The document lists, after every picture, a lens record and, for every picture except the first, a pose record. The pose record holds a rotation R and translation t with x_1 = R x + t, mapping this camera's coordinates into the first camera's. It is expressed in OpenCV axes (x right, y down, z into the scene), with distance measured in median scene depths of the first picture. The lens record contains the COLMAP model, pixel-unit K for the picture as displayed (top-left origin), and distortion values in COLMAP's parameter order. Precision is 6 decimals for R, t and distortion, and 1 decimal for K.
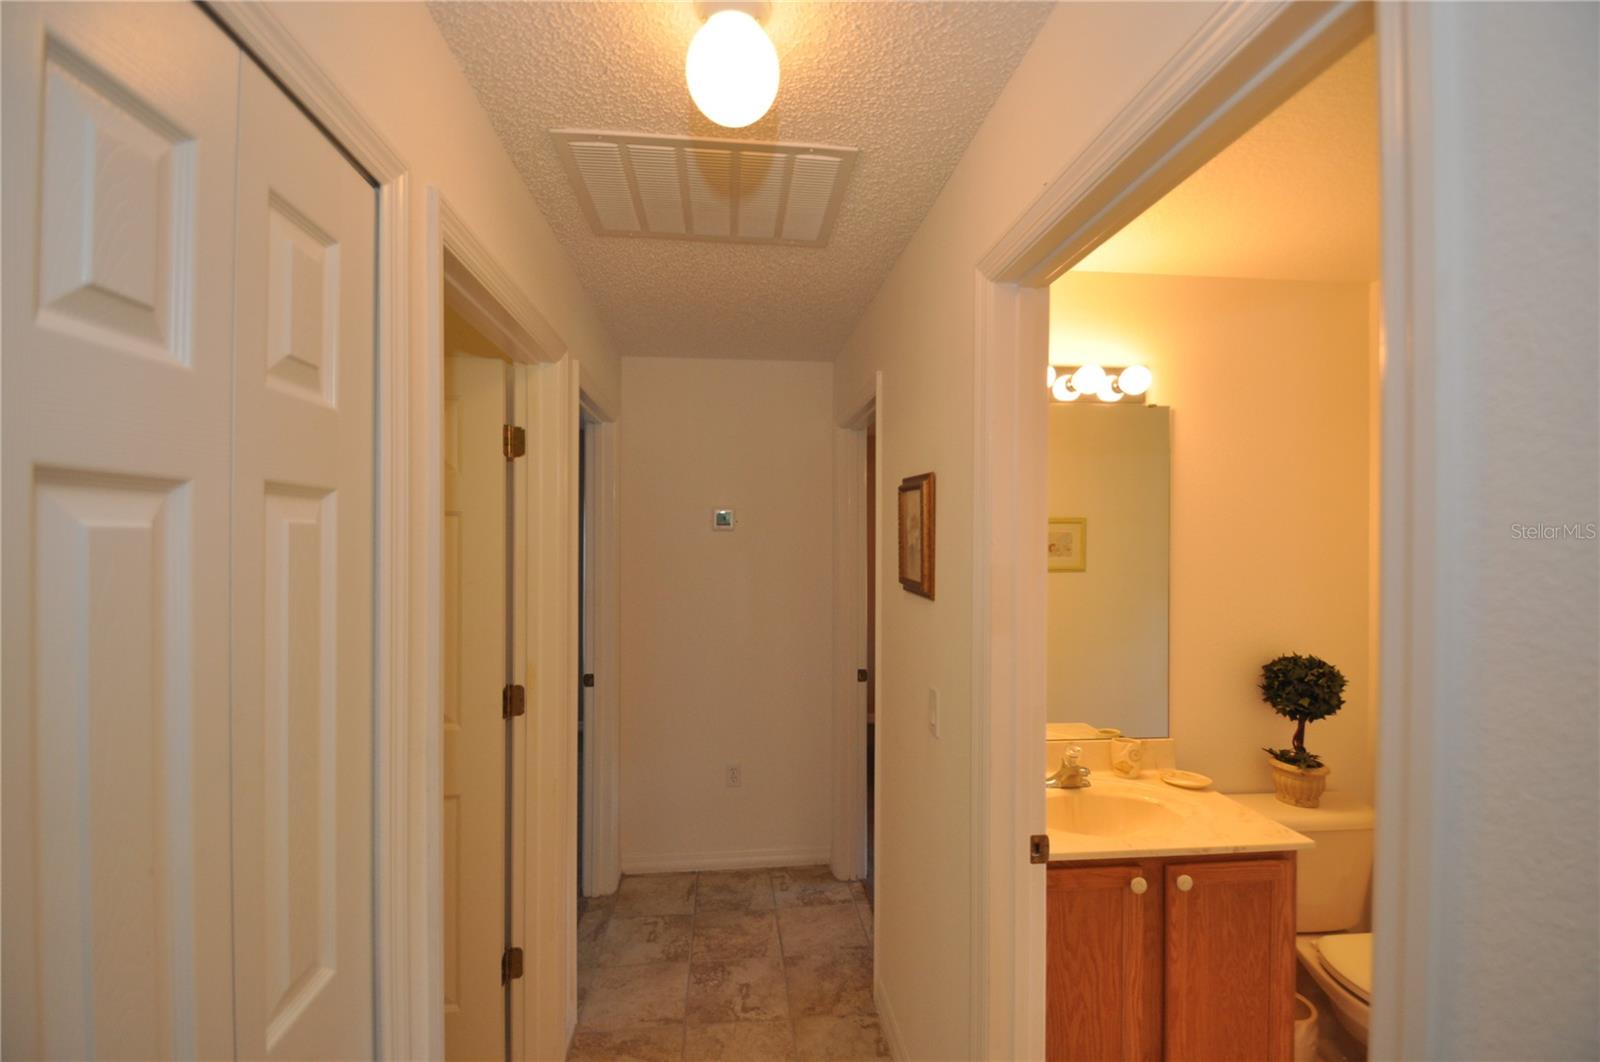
lens RADIAL K [[701.2, 0, 799.9], [0, 701.2, 537.5], [0, 0, 1]] dist [0.023777, -0.022537]
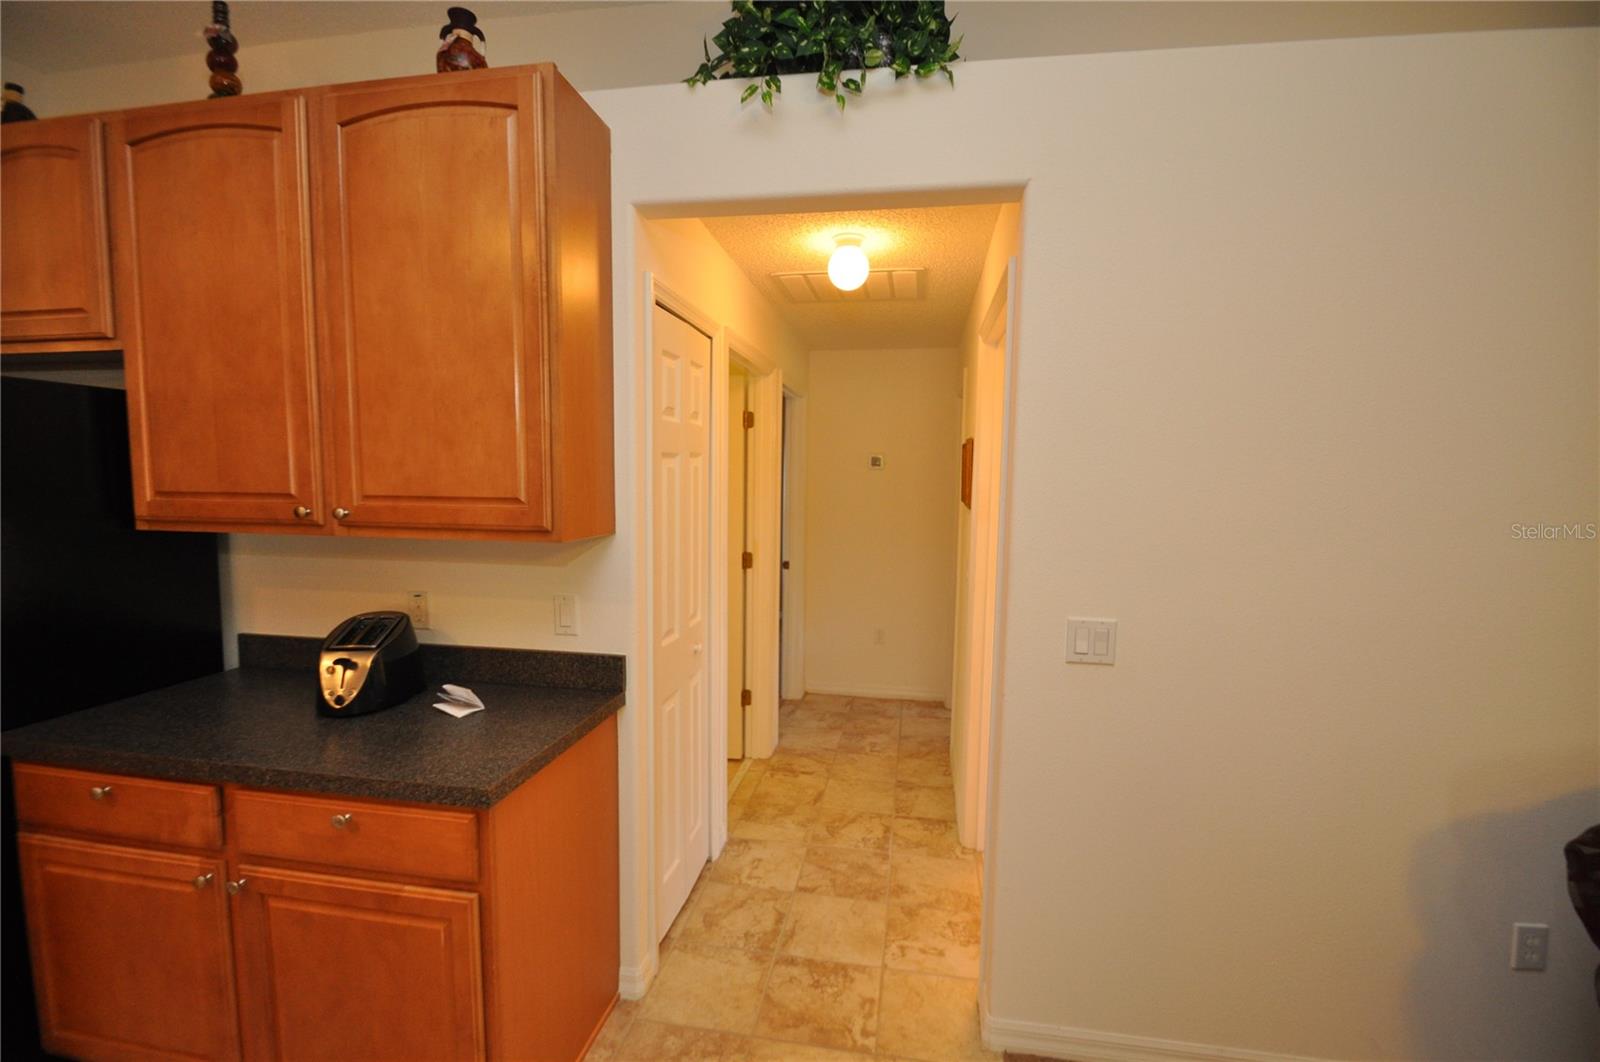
lens RADIAL K [[701.2, 0, 799.9], [0, 701.2, 537.5], [0, 0, 1]] dist [0.023777, -0.022537]
pose [[0.961855, 0.036309, -0.271140, 0.149800], [-0.012522, 0.995958, 0.088948, 0.003438], [0.273274, -0.082160, 0.958421, -0.481808]]
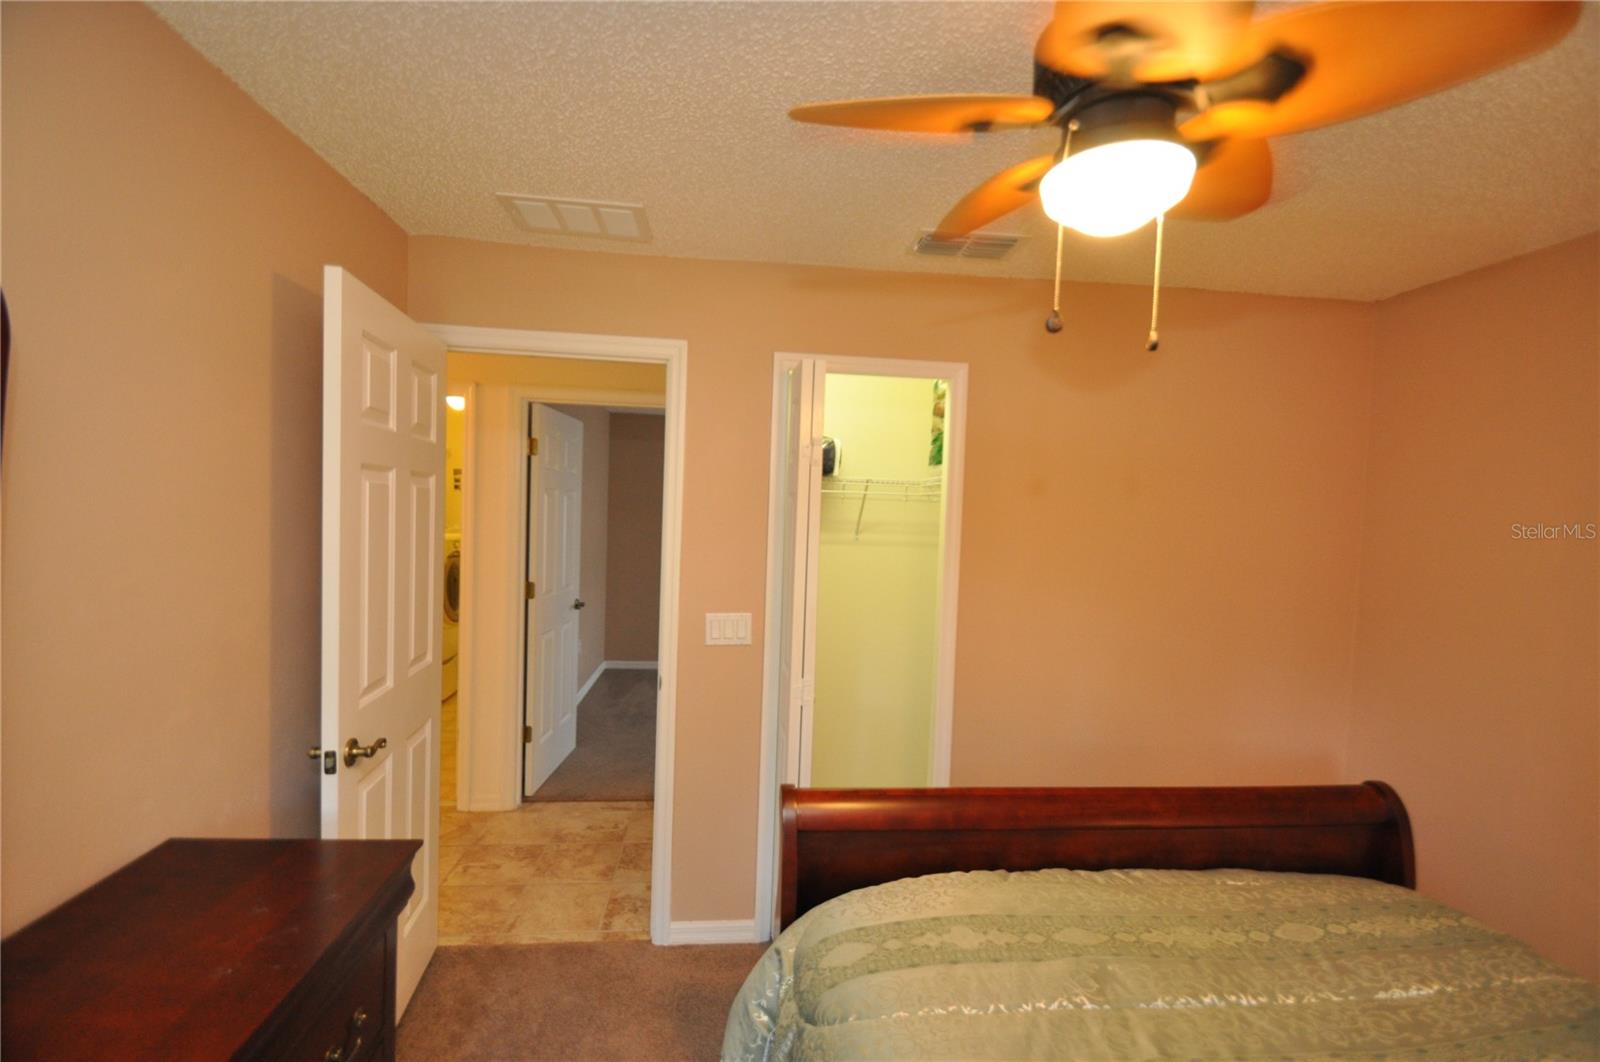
lens RADIAL K [[712.3, 0, 800.0], [0, 712.3, 531.0], [0, 0, 1]] dist [0.000559, -0.024089]
pose [[0.011856, 0.035608, -0.999295, 0.878079], [-0.037177, 0.998690, 0.035145, 0.008249], [0.999238, 0.036734, 0.013164, 1.175249]]
